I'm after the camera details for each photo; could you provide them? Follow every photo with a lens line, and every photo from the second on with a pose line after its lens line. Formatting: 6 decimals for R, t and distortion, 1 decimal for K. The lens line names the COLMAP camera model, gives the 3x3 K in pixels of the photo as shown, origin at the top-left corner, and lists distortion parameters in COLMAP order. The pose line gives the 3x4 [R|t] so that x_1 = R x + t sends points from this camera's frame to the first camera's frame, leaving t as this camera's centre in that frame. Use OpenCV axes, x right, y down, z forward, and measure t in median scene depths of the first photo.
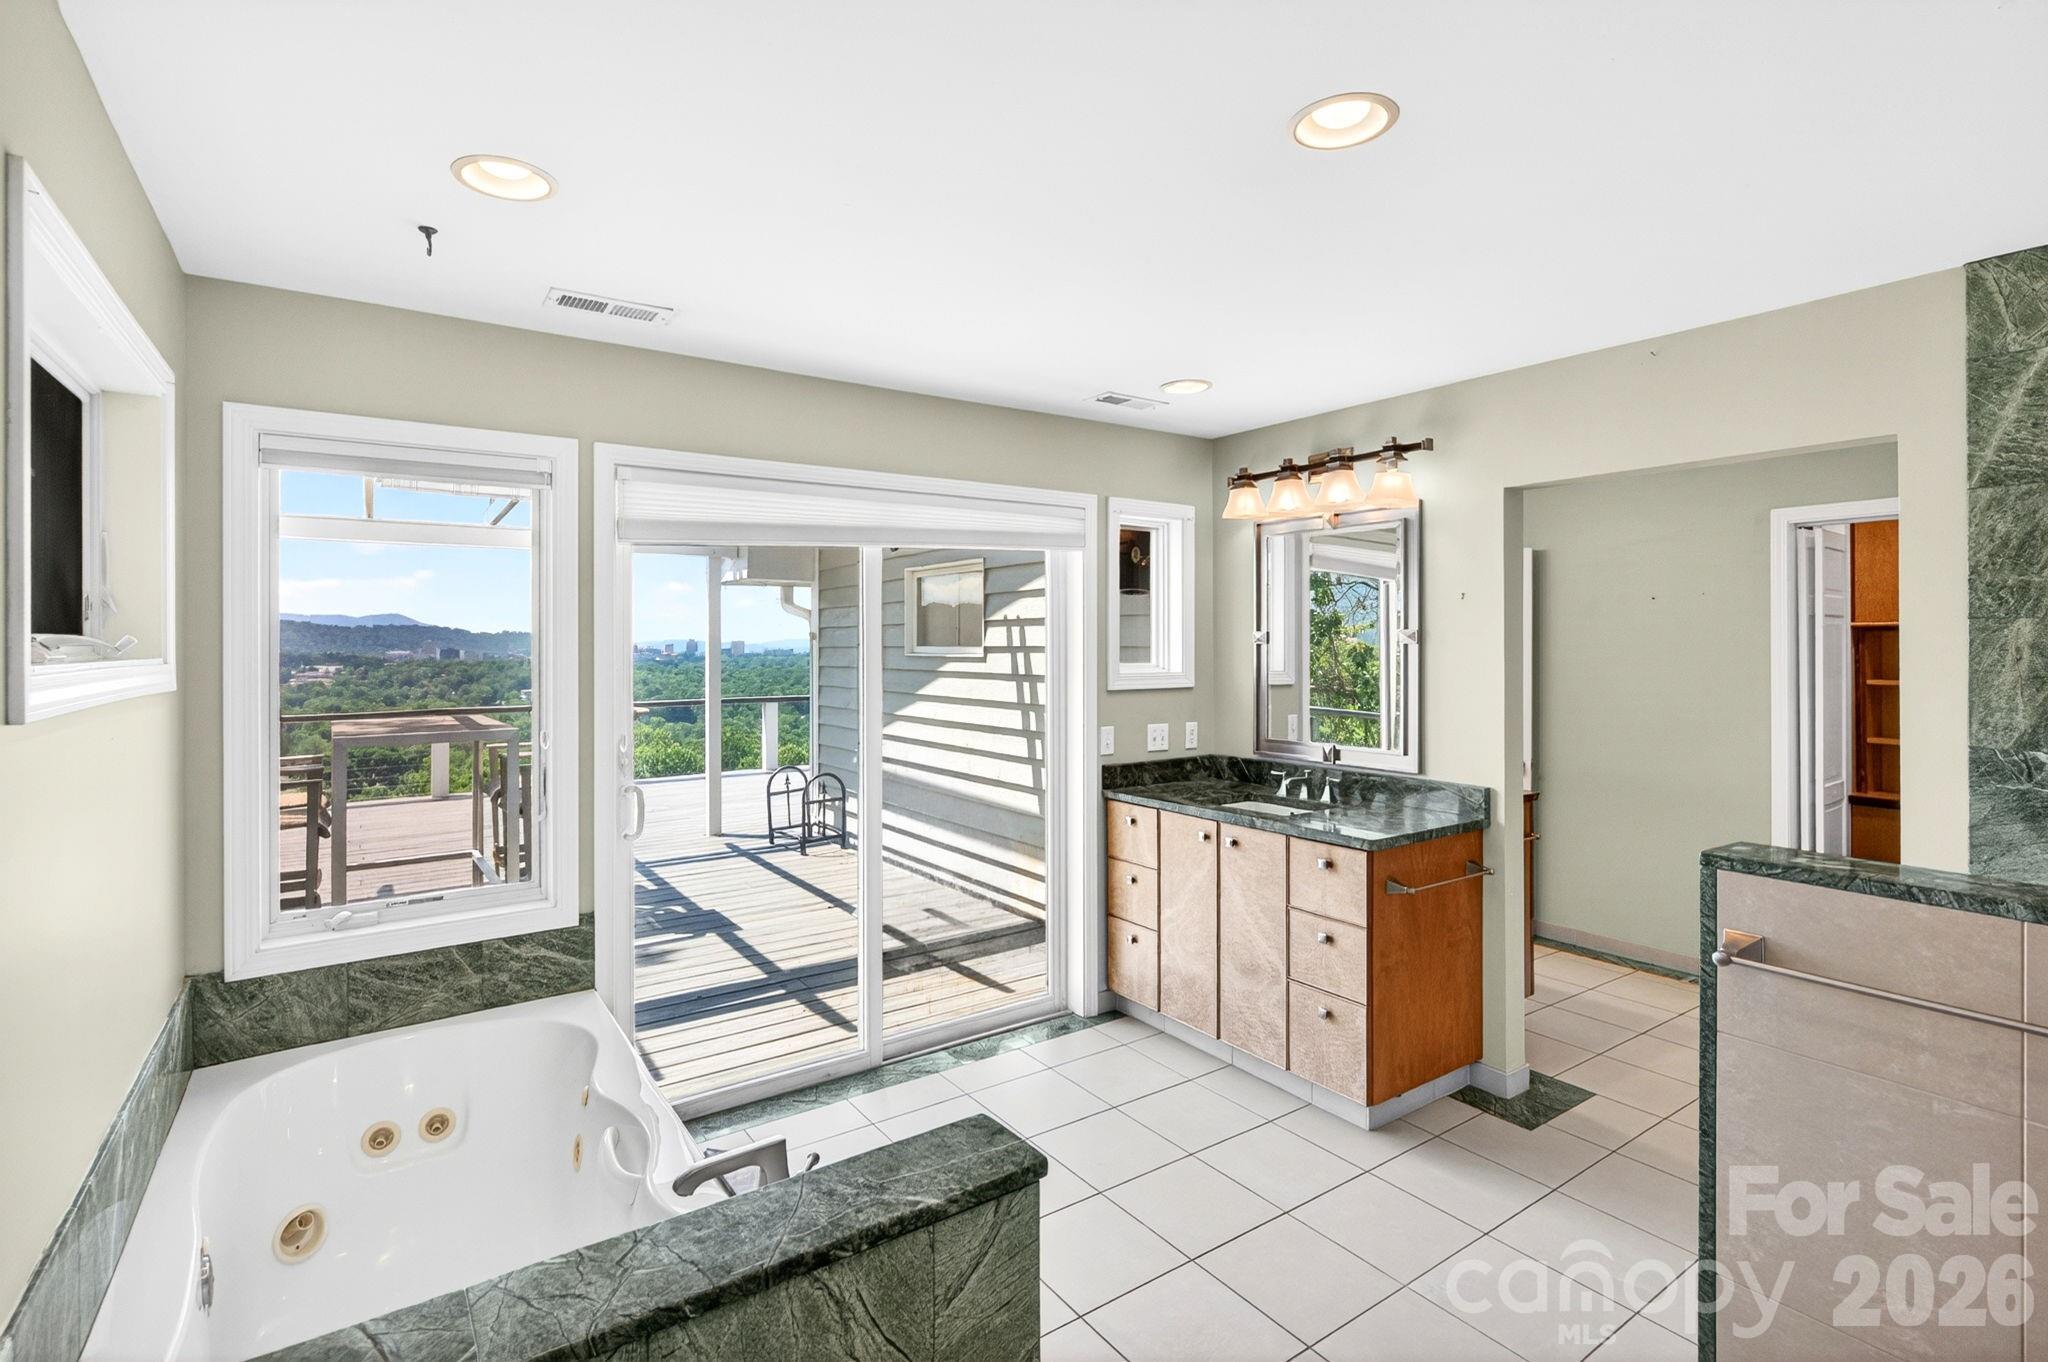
lens RADIAL K [[942.3, 0, 1008.2], [0, 942.3, 655.5], [0, 0, 1]] dist [0.009690, -0.000065]
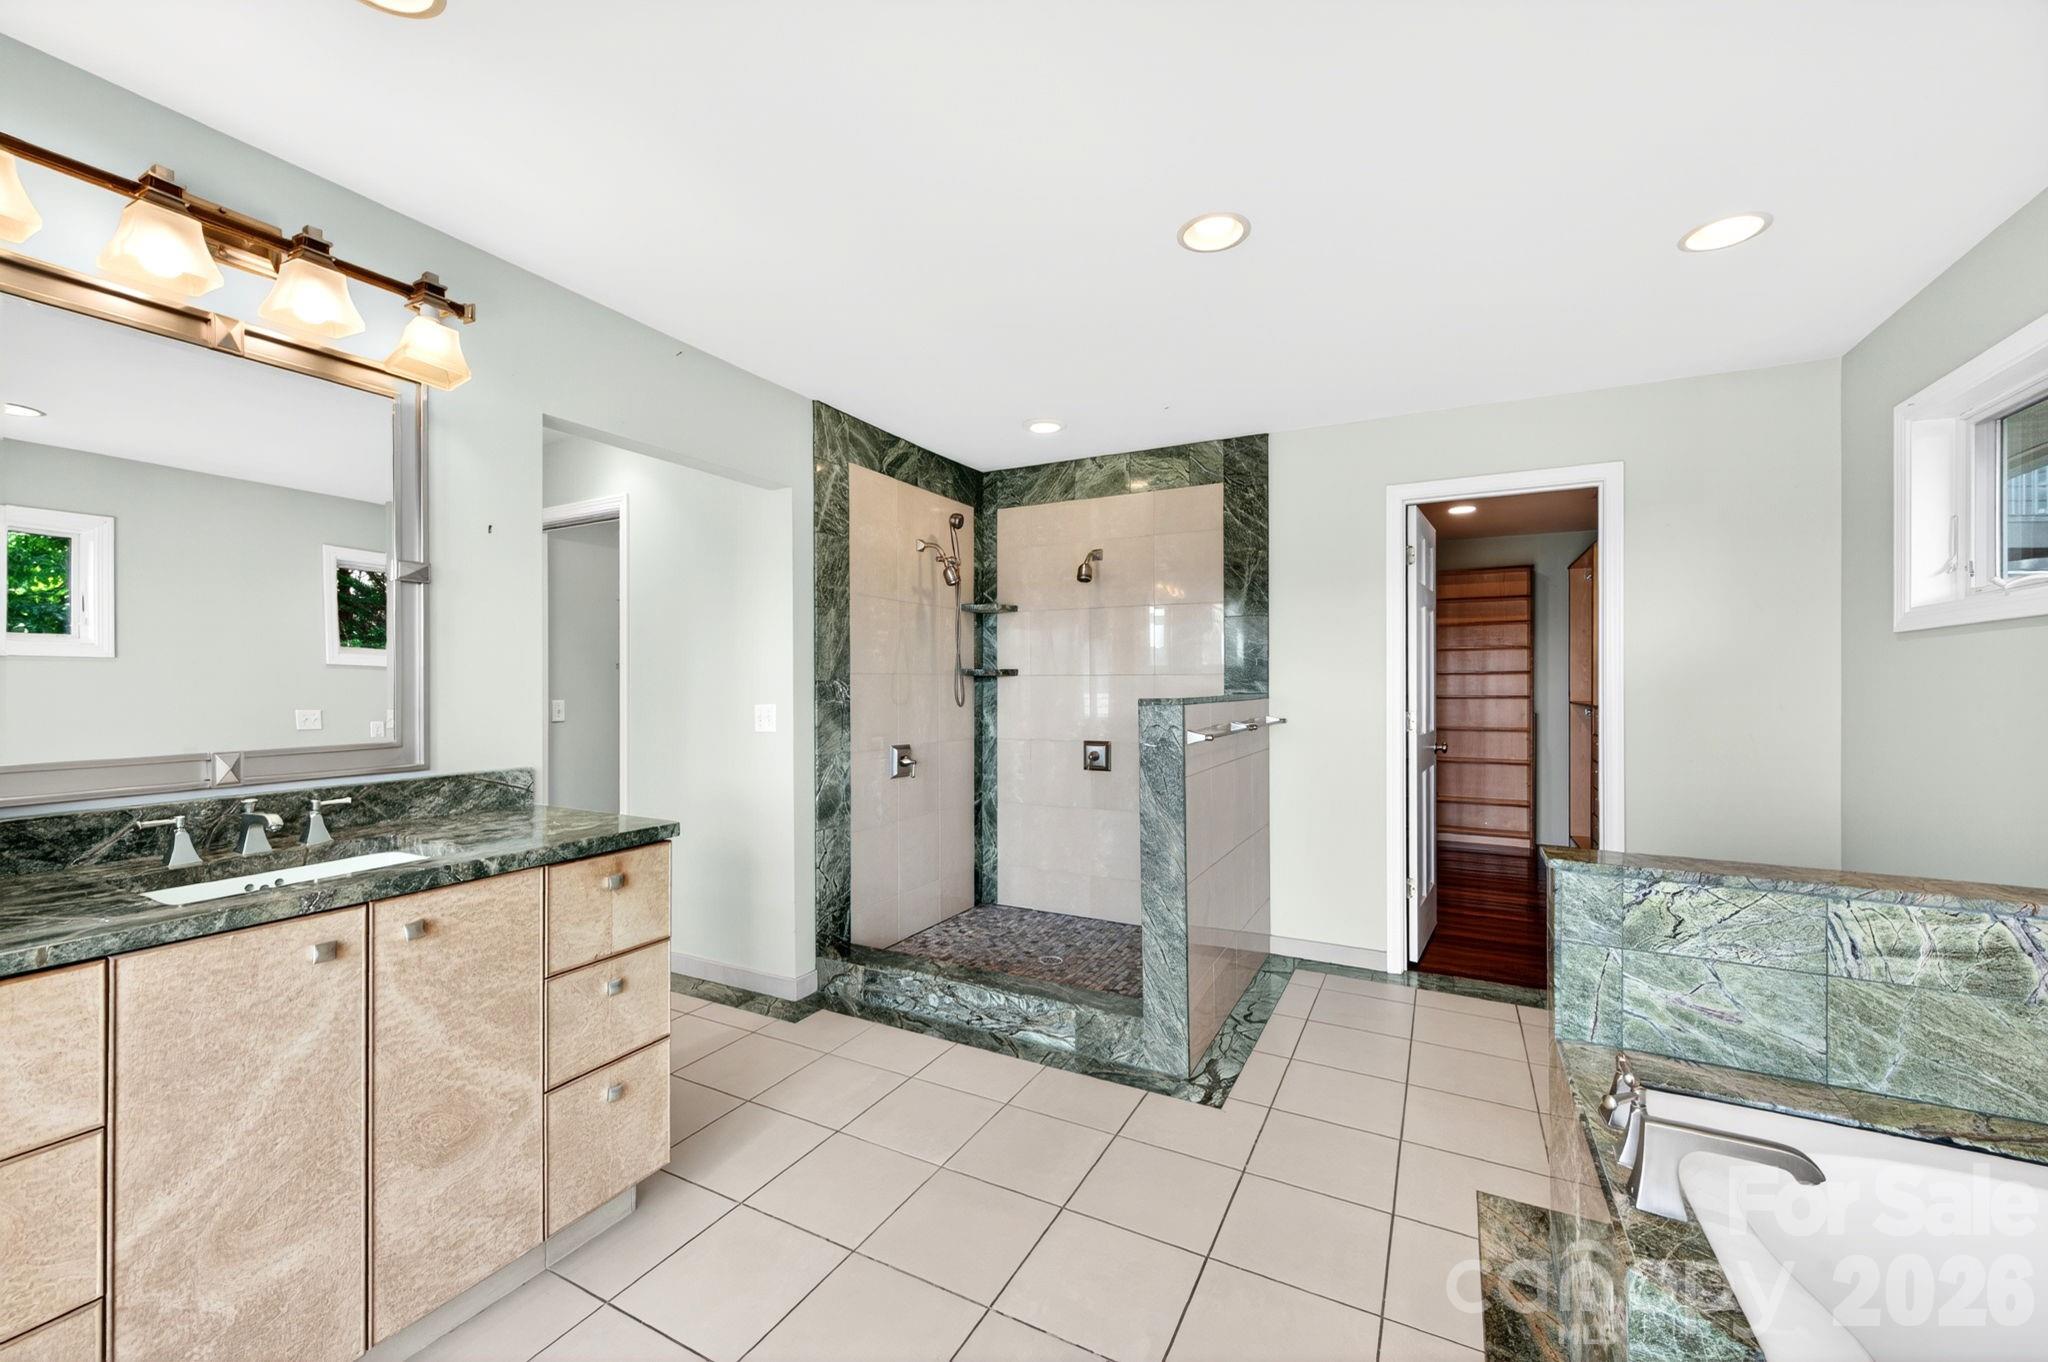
lens RADIAL K [[801.7, 0, 1013.4], [0, 801.7, 702.9], [0, 0, 1]] dist [0.000190, -0.000394]
pose [[-0.468253, -0.020725, 0.883351, -0.334612], [0.011960, 0.999485, 0.029790, 0.071754], [-0.883513, 0.024515, -0.467764, 1.015975]]
